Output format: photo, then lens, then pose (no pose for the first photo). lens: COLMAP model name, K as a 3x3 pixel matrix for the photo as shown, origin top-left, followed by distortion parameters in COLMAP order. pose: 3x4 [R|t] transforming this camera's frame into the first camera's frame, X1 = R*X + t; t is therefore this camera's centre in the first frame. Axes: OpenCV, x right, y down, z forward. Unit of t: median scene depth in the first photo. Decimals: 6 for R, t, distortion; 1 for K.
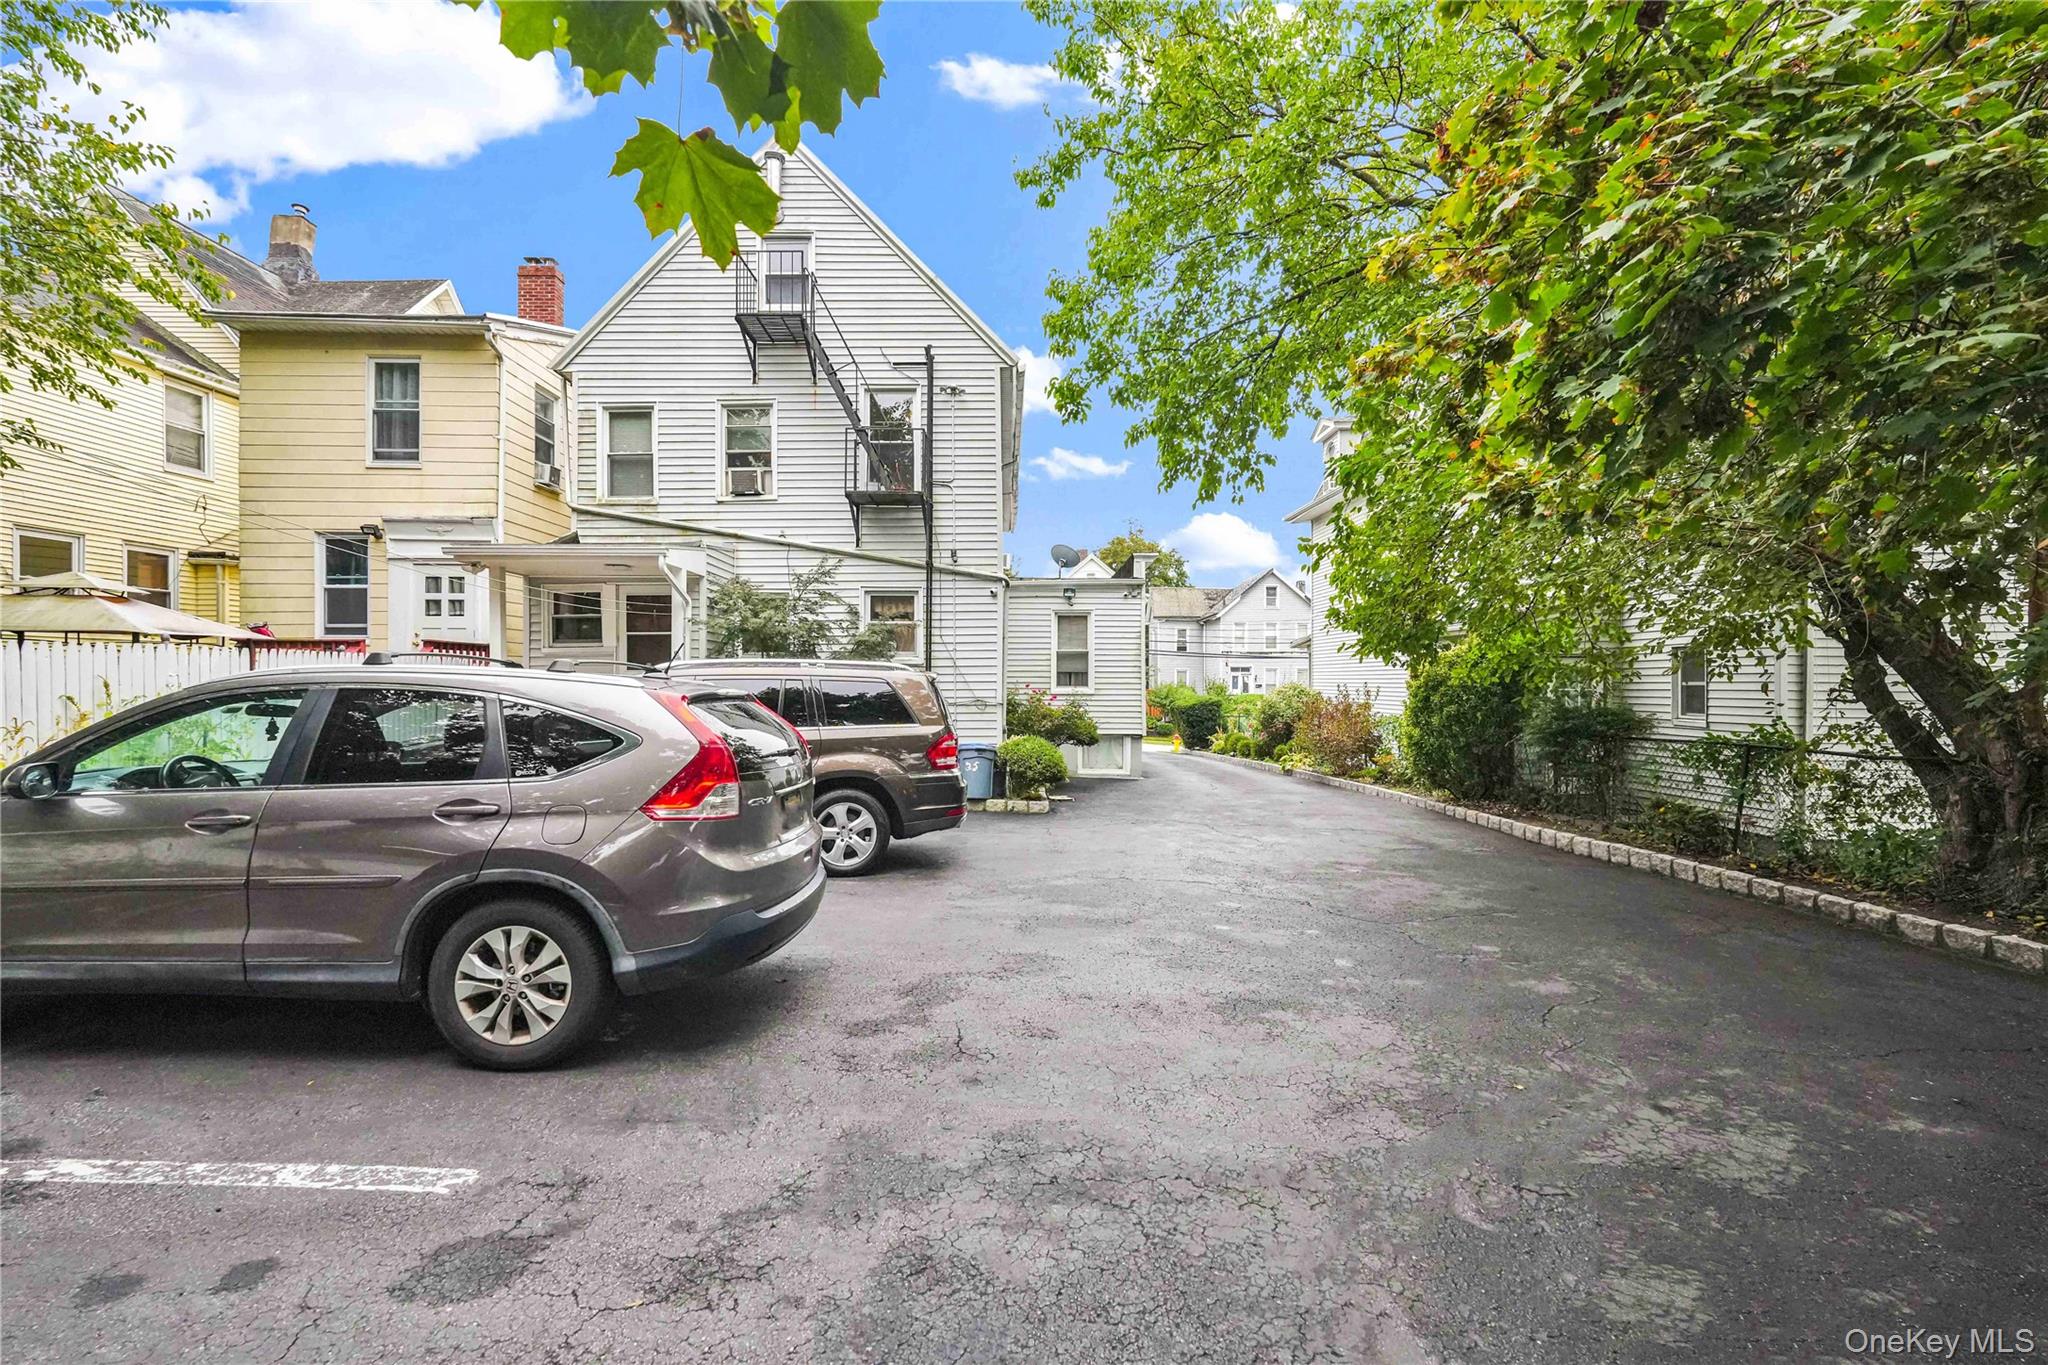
lens RADIAL K [[907.0, 0, 1024.0], [0, 907.0, 682.5], [0, 0, 1]] dist [-0.004291, 0.007259]
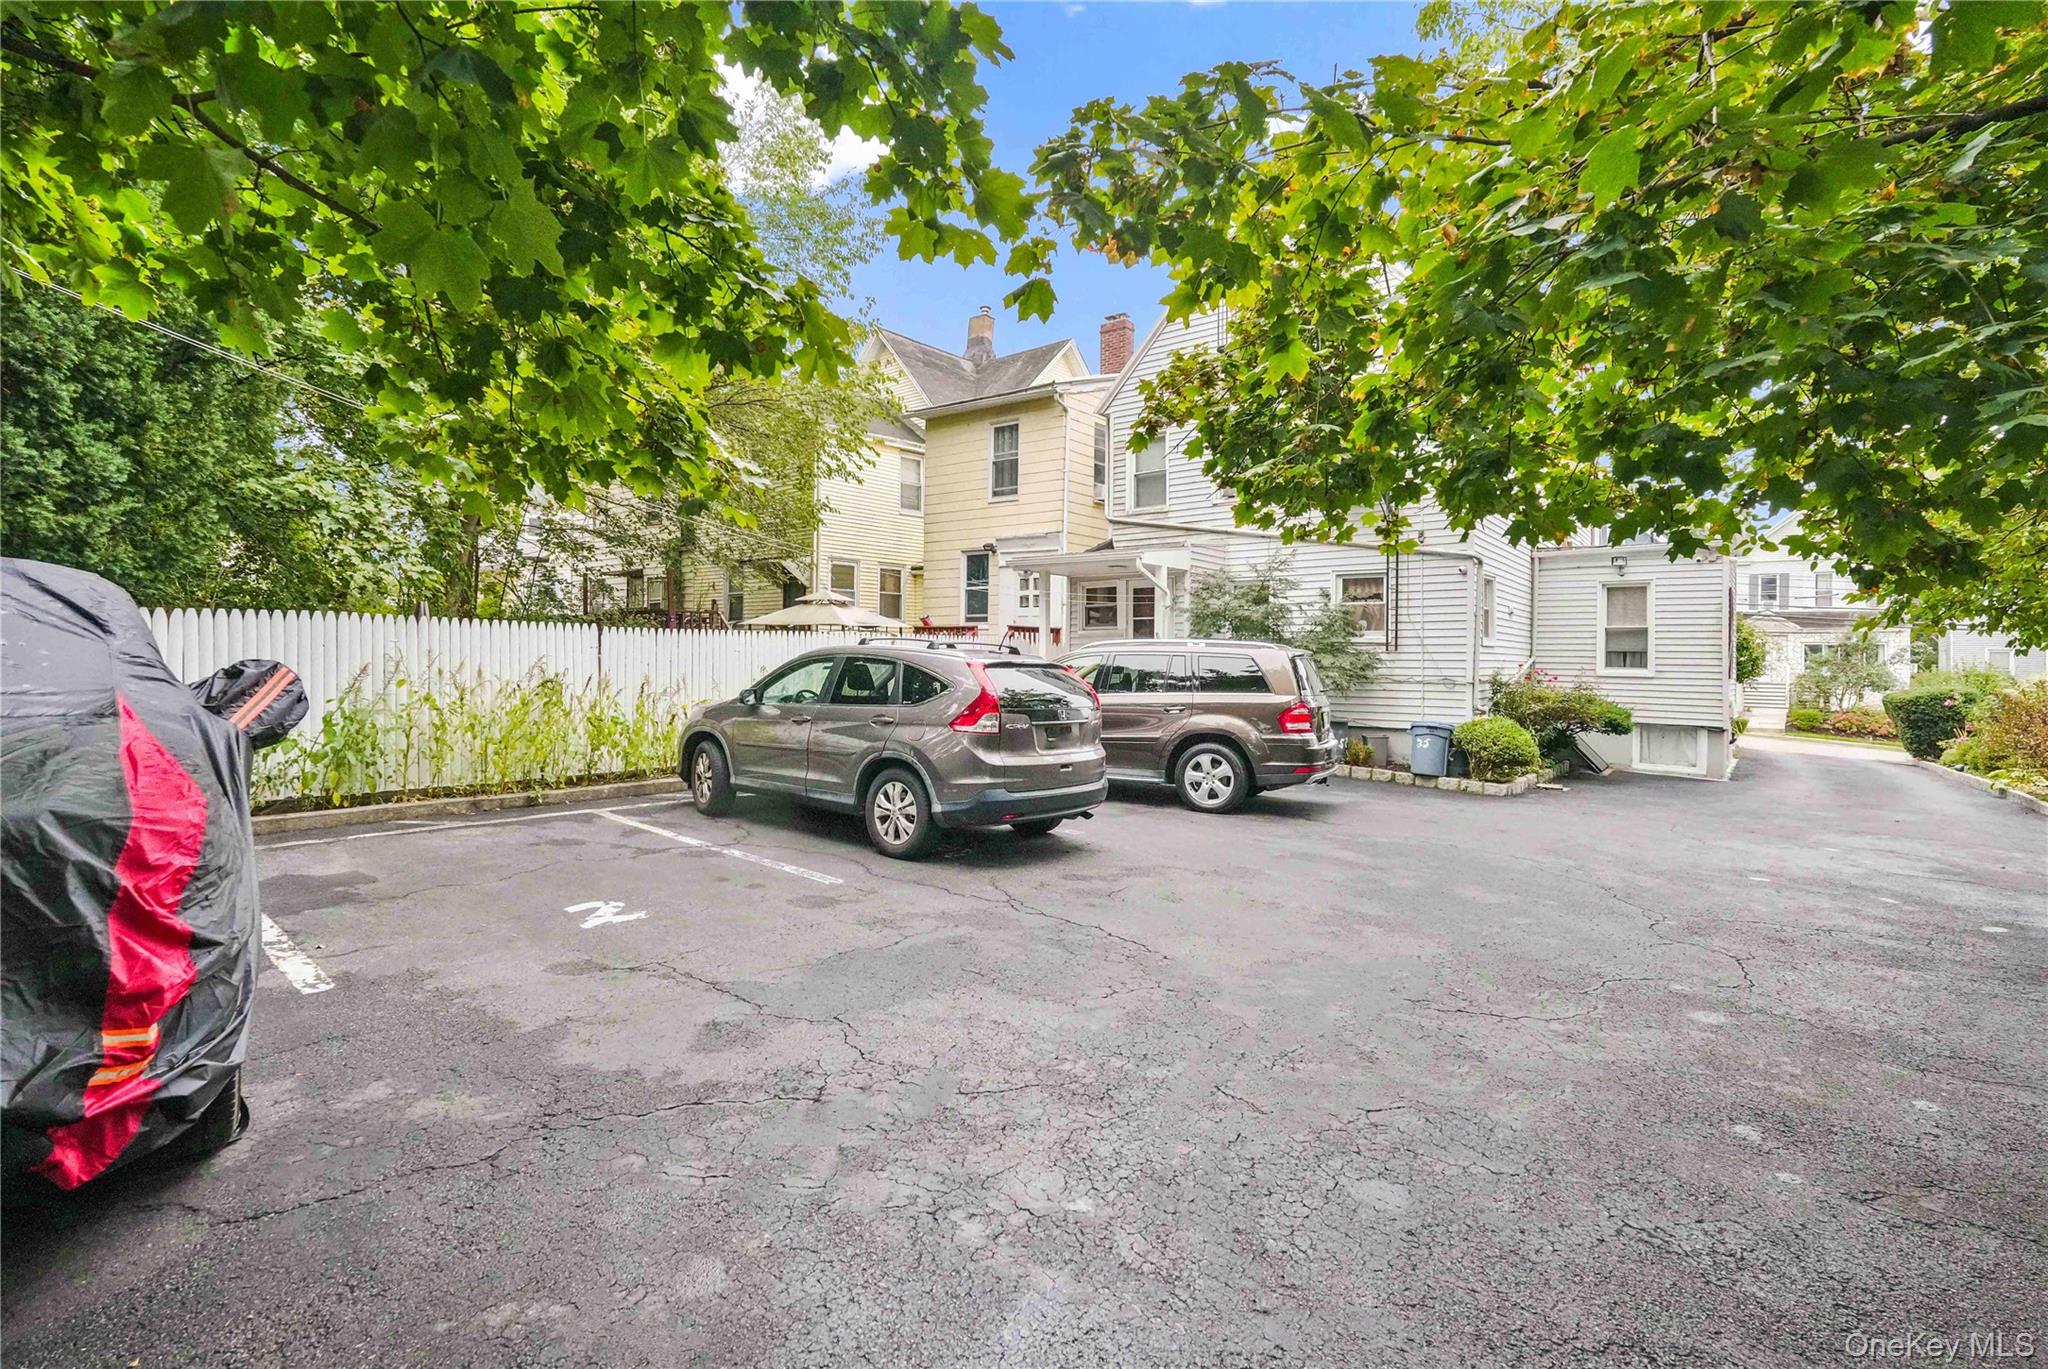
lens RADIAL K [[940.0, 0, 1022.8], [0, 940.0, 640.9], [0, 0, 1]] dist [-0.001295, -0.000054]
pose [[0.780675, -0.002005, -0.624933, 0.232464], [-0.011545, 0.999778, -0.017630, 0.001363], [0.624830, 0.020978, 0.780479, -0.099893]]
